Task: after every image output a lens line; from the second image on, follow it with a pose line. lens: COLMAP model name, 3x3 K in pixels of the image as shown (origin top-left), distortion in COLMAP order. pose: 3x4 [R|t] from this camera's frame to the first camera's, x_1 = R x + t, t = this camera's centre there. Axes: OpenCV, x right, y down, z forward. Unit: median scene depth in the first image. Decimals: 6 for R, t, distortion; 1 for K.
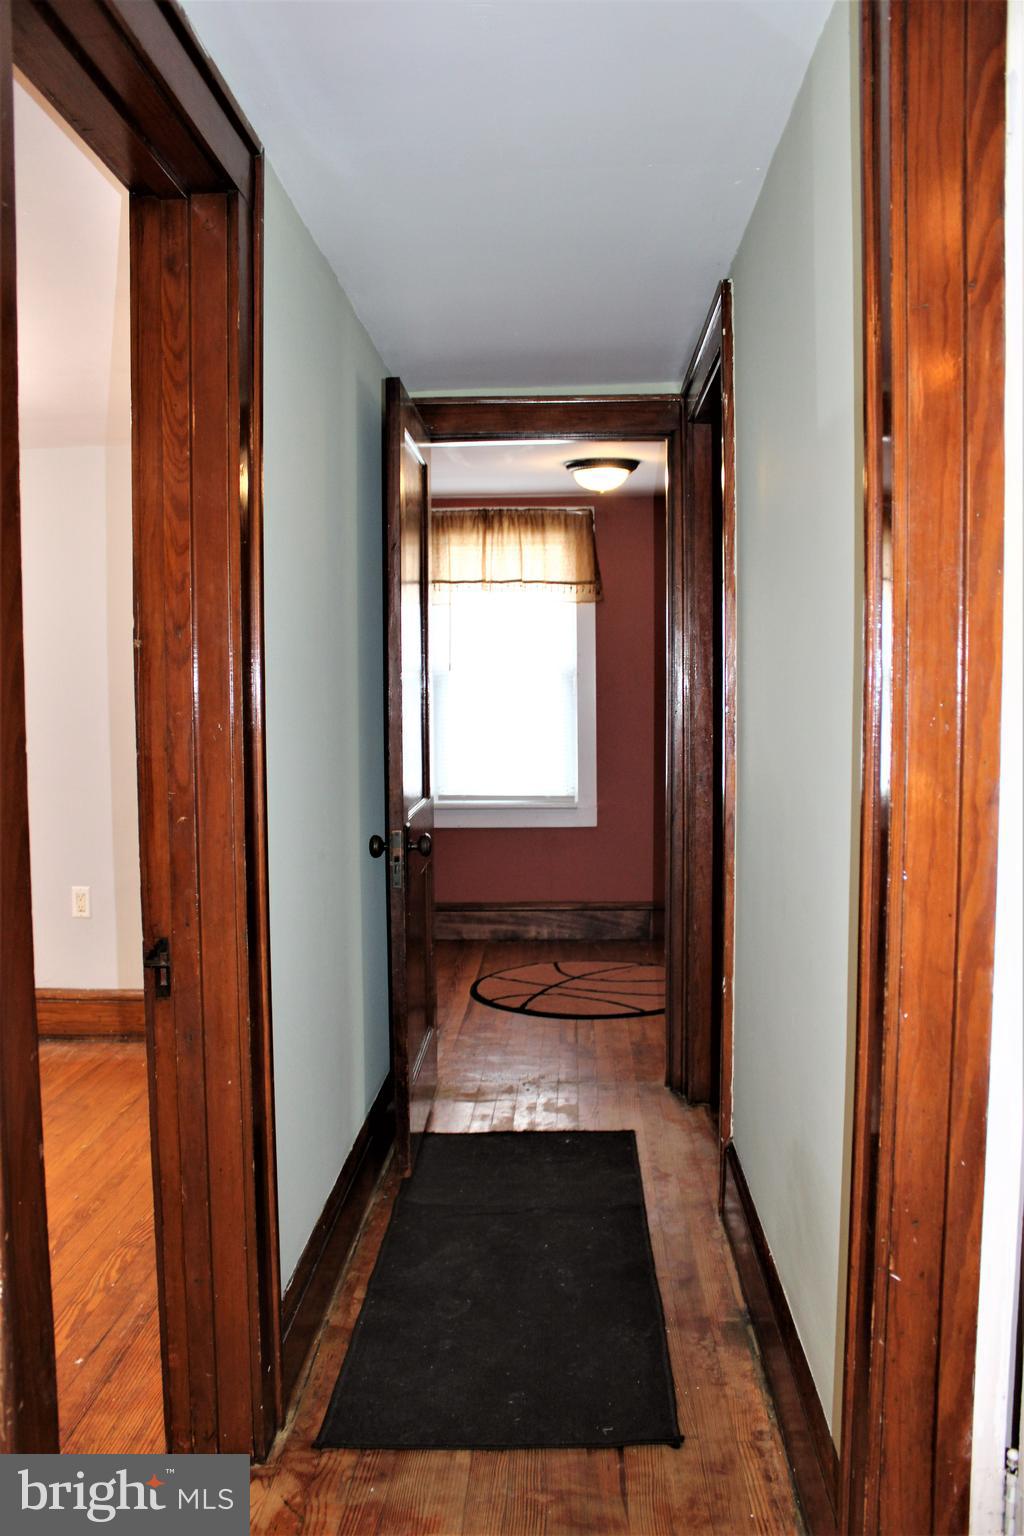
lens RADIAL K [[1291.1, 0, 512.0], [0, 1291.1, 768.0], [0, 0, 1]] dist [-0.156932, 0.191253]
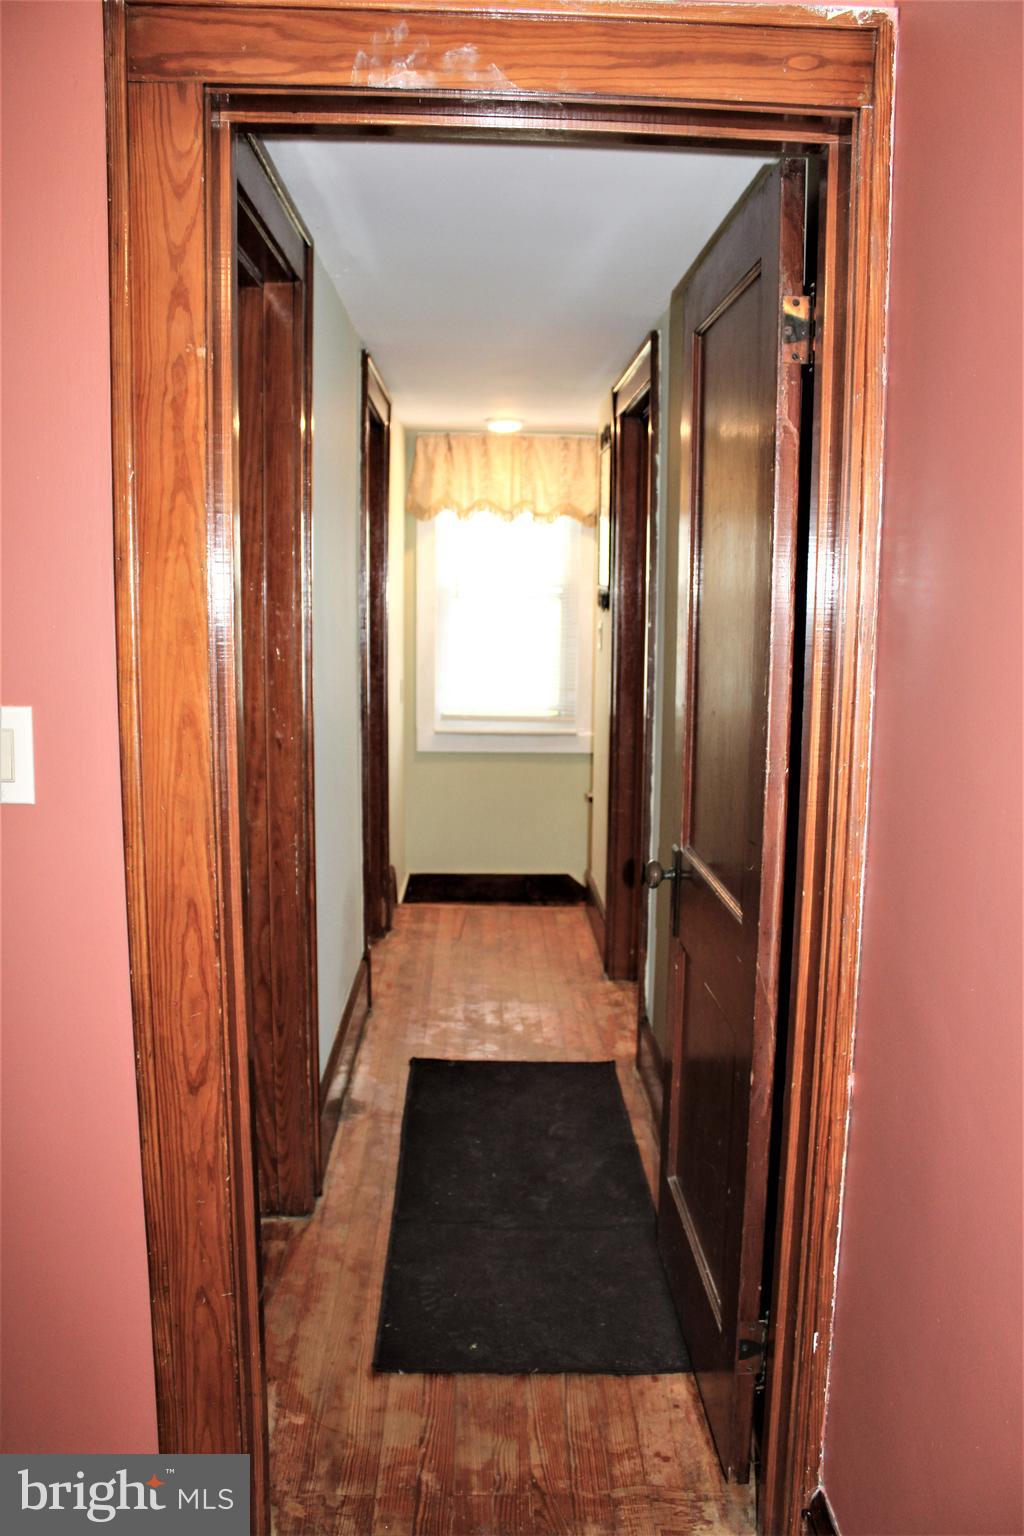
lens RADIAL K [[1291.1, 0, 512.0], [0, 1291.1, 768.0], [0, 0, 1]] dist [-0.156932, 0.191253]
pose [[-0.997473, 0.002963, -0.070981, 0.093062], [-0.012433, 0.976429, 0.215479, -0.210723], [0.069946, 0.215817, -0.973925, 2.101087]]
